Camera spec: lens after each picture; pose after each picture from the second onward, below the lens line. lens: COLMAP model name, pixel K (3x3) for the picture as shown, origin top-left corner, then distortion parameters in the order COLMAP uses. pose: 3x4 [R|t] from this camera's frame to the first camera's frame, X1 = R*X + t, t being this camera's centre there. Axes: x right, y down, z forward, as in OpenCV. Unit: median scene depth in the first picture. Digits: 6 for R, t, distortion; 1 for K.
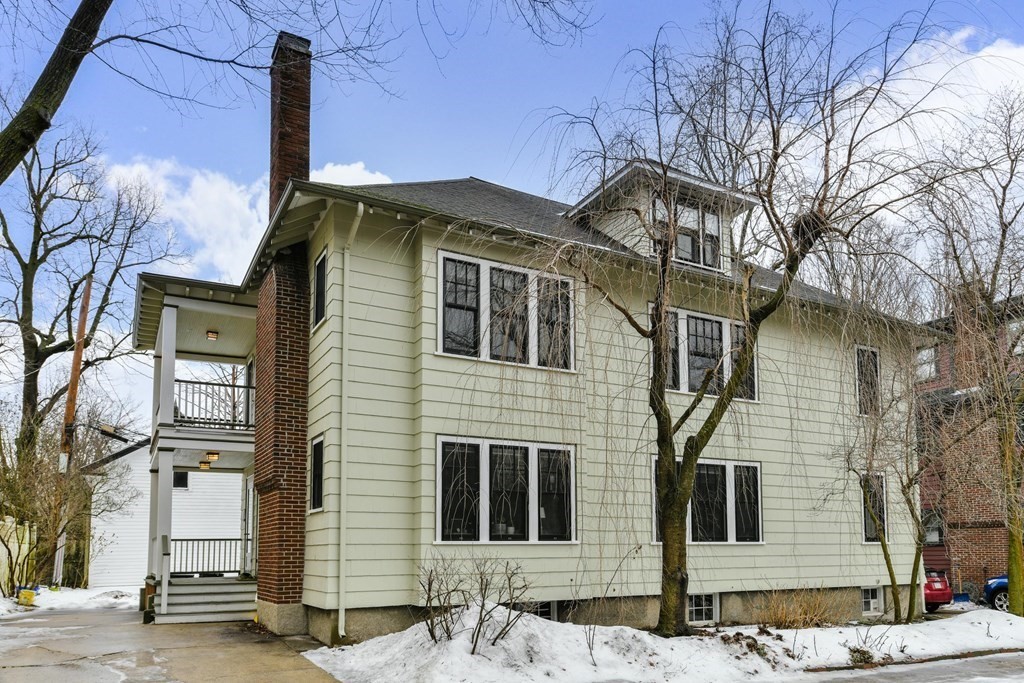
lens RADIAL K [[689.7, 0, 512.0], [0, 689.7, 341.5], [0, 0, 1]] dist [0.001708, 0.003002]
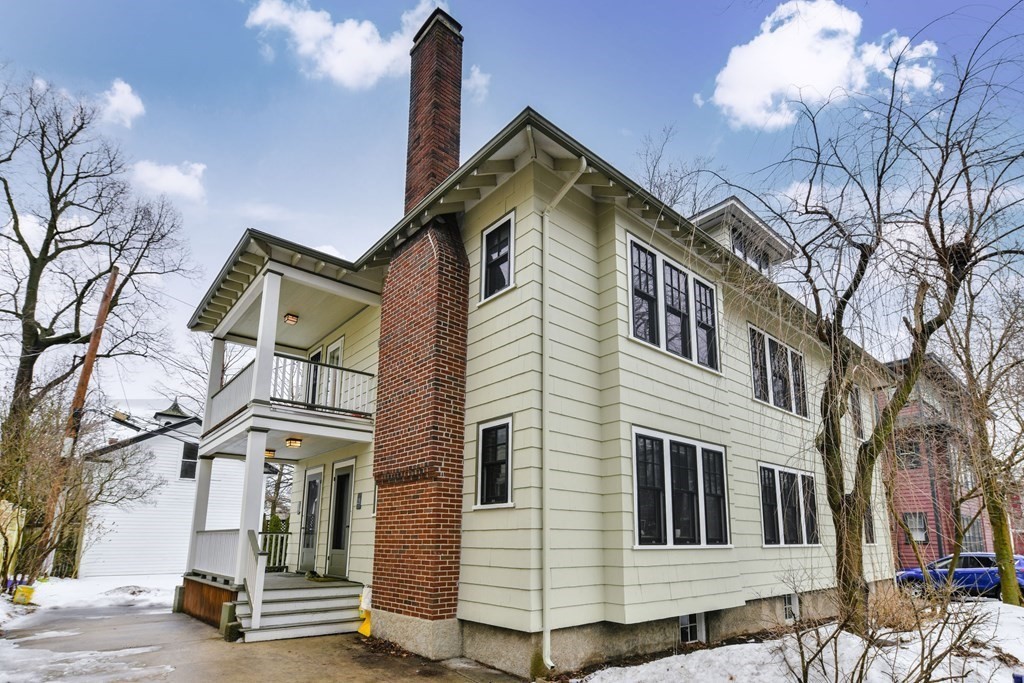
lens RADIAL K [[504.8, 0, 538.8], [0, 504.8, 352.3], [0, 0, 1]] dist [-0.004901, -0.001136]
pose [[0.974563, 0.090840, 0.204879, -0.344773], [-0.077702, 0.994424, -0.071299, 0.089623], [-0.210213, 0.053566, 0.976187, 0.346077]]
